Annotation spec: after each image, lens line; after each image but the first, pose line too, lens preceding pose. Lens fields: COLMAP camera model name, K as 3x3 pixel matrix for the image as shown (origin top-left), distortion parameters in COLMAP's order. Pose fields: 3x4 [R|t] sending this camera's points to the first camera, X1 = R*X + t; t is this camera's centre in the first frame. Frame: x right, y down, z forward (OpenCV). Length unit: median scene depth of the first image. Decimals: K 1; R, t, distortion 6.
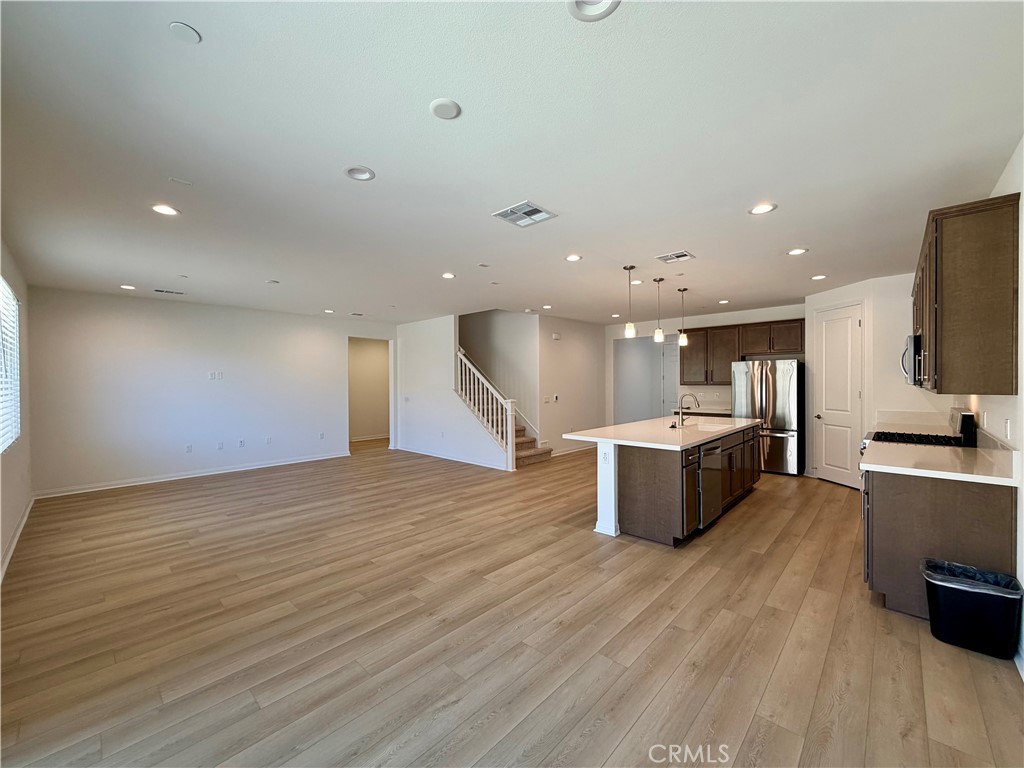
lens RADIAL K [[407.6, 0, 513.5], [0, 407.6, 386.7], [0, 0, 1]] dist [0.003003, 0.001113]
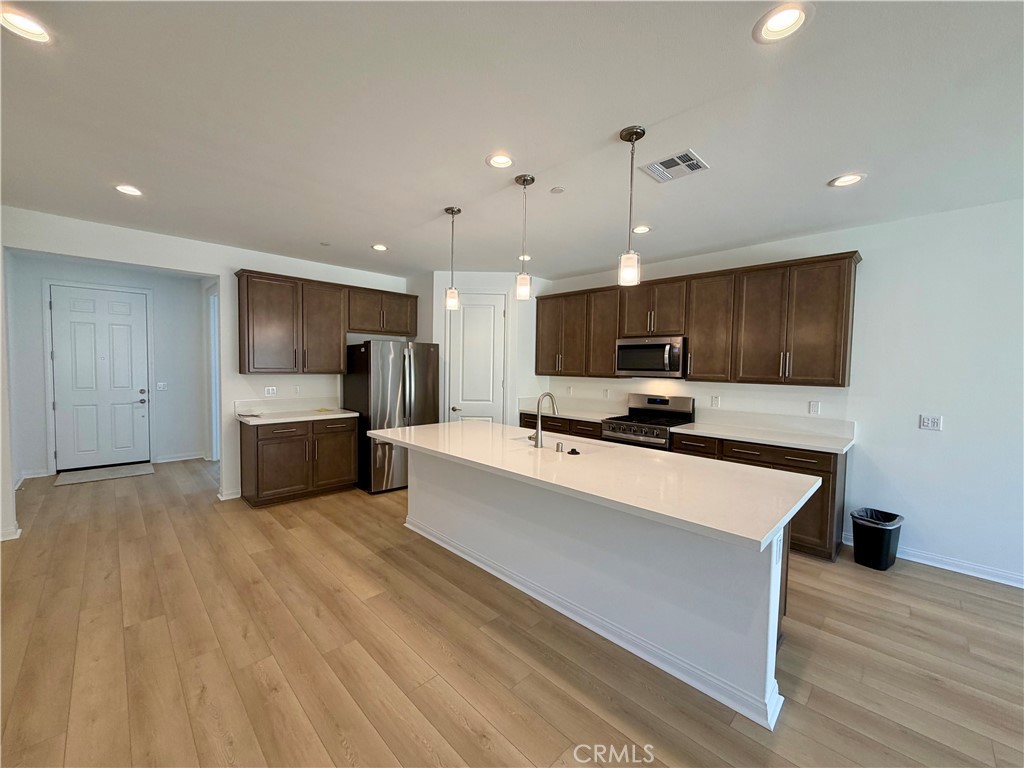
lens RADIAL K [[407.6, 0, 509.8], [0, 407.6, 386.3], [0, 0, 1]] dist [0.003003, 0.001113]
pose [[0.038133, -0.044190, 0.998295, -0.226652], [-0.004176, 0.999006, 0.044381, -0.026373], [-0.999264, -0.005862, 0.037910, 1.241325]]
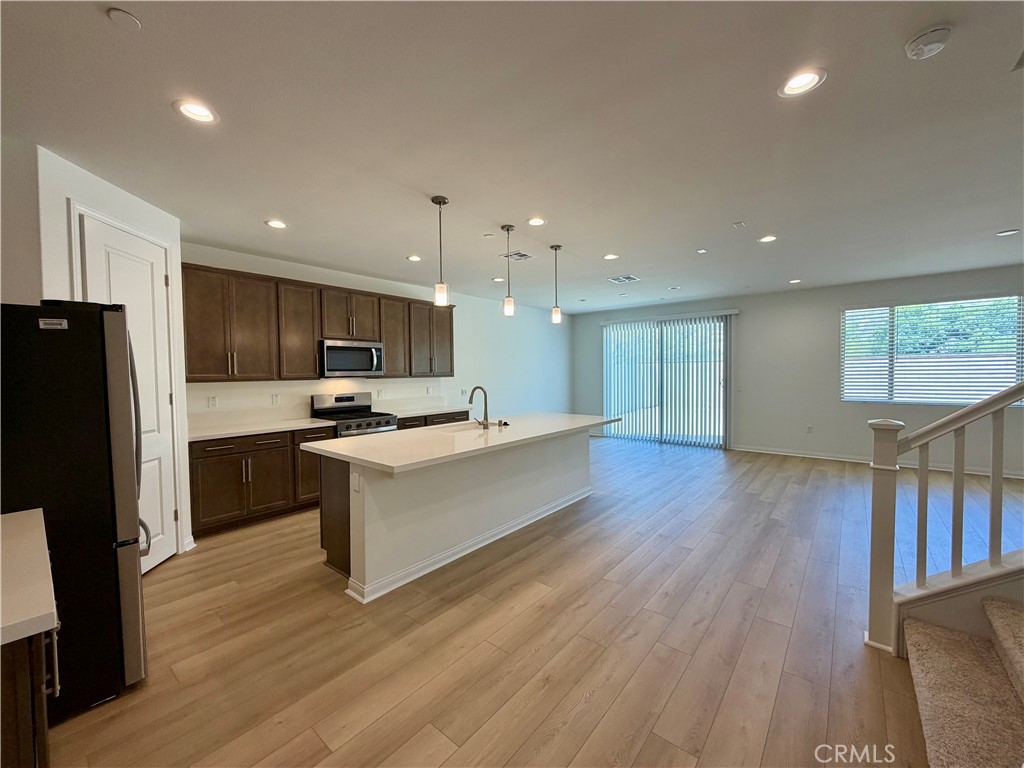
lens RADIAL K [[407.6, 0, 509.6], [0, 407.6, 386.9], [0, 0, 1]] dist [0.003003, 0.001113]
pose [[-0.998352, 0.021151, -0.053340, 0.495245], [0.018492, 0.998585, 0.049867, -0.025834], [0.054320, 0.048799, -0.997330, 2.148902]]
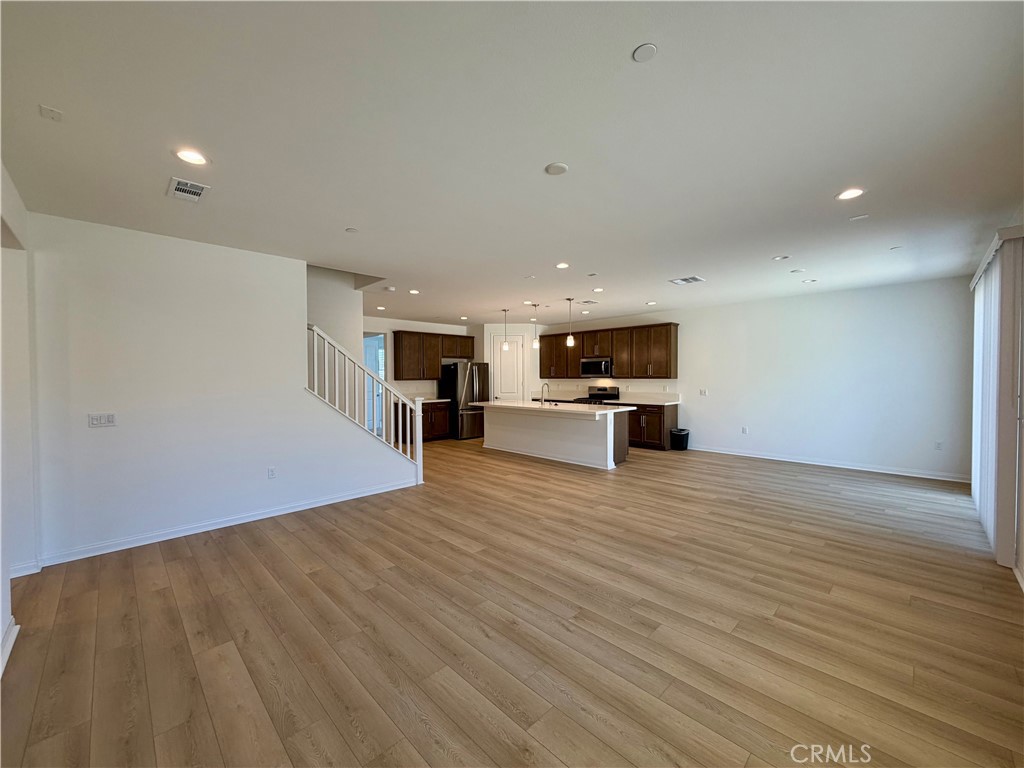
lens RADIAL K [[407.6, 0, 512.6], [0, 407.6, 377.8], [0, 0, 1]] dist [0.003003, 0.001113]
pose [[0.034050, 0.005230, 0.999406, -1.357244], [0.018286, 0.999816, -0.005855, 0.002911], [-0.999253, 0.018474, 0.033948, 1.289176]]
